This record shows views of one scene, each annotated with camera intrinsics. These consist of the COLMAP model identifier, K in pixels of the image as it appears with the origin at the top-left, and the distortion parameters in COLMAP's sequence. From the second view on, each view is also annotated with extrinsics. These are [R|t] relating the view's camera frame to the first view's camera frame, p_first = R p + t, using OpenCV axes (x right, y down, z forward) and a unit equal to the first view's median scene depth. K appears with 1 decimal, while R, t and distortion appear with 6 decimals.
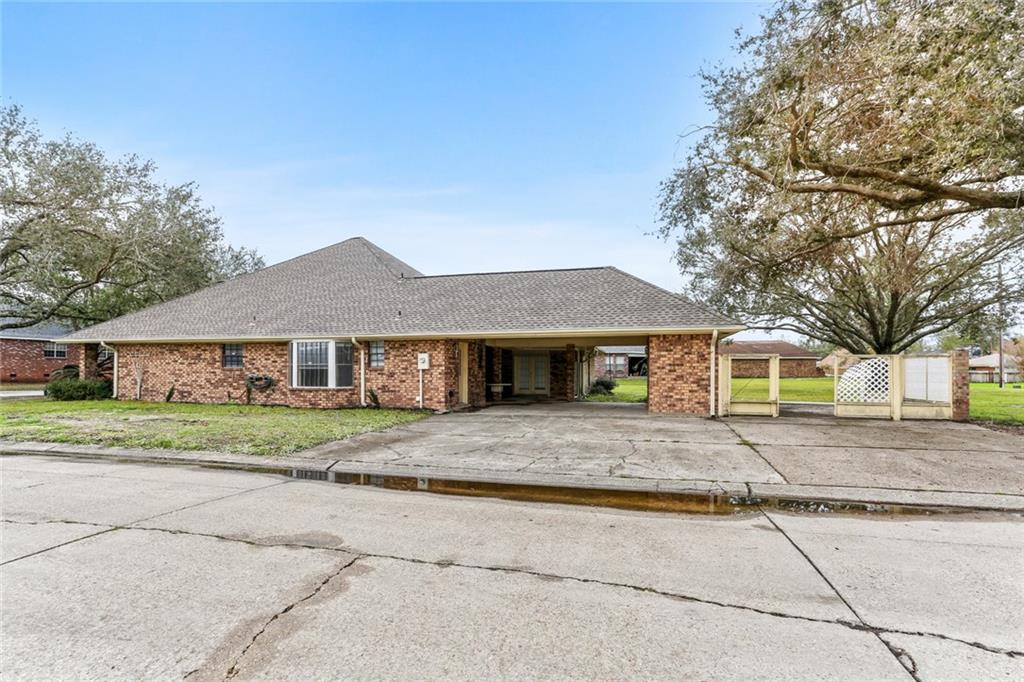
lens RADIAL K [[495.8, 0, 512.0], [0, 495.8, 341.0], [0, 0, 1]] dist [-0.000054, -0.000015]
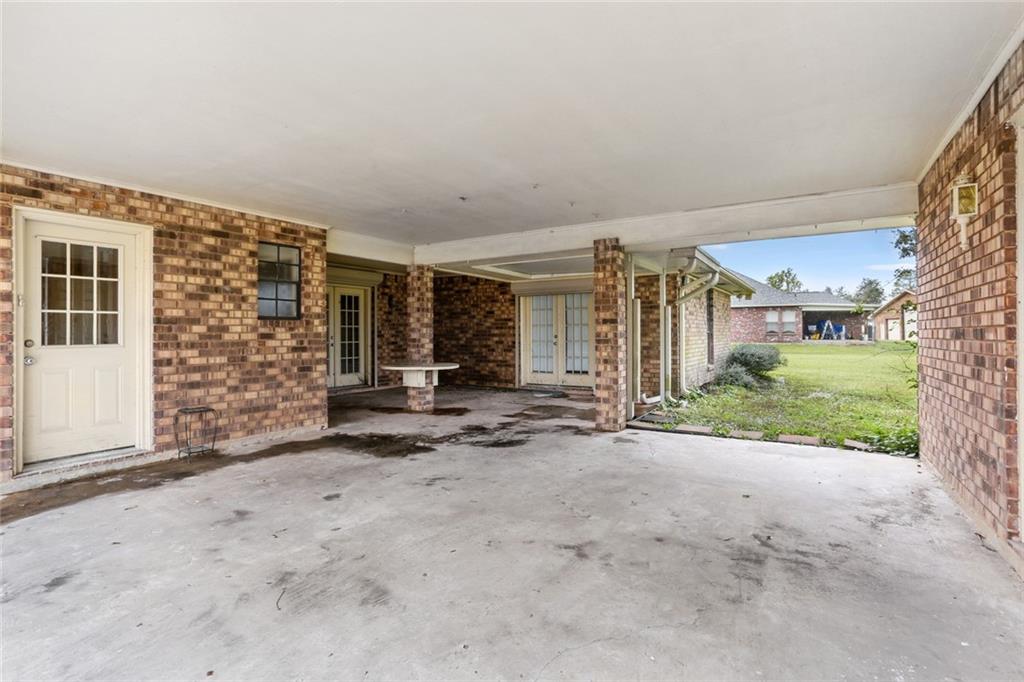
lens RADIAL K [[495.8, 0, 512.0], [0, 495.8, 341.0], [0, 0, 1]] dist [-0.000054, -0.000015]
pose [[0.956958, -0.000318, -0.290225, 0.114944], [0.021637, 0.997295, 0.070251, 0.034864], [0.289417, -0.073507, 0.954376, 0.531137]]
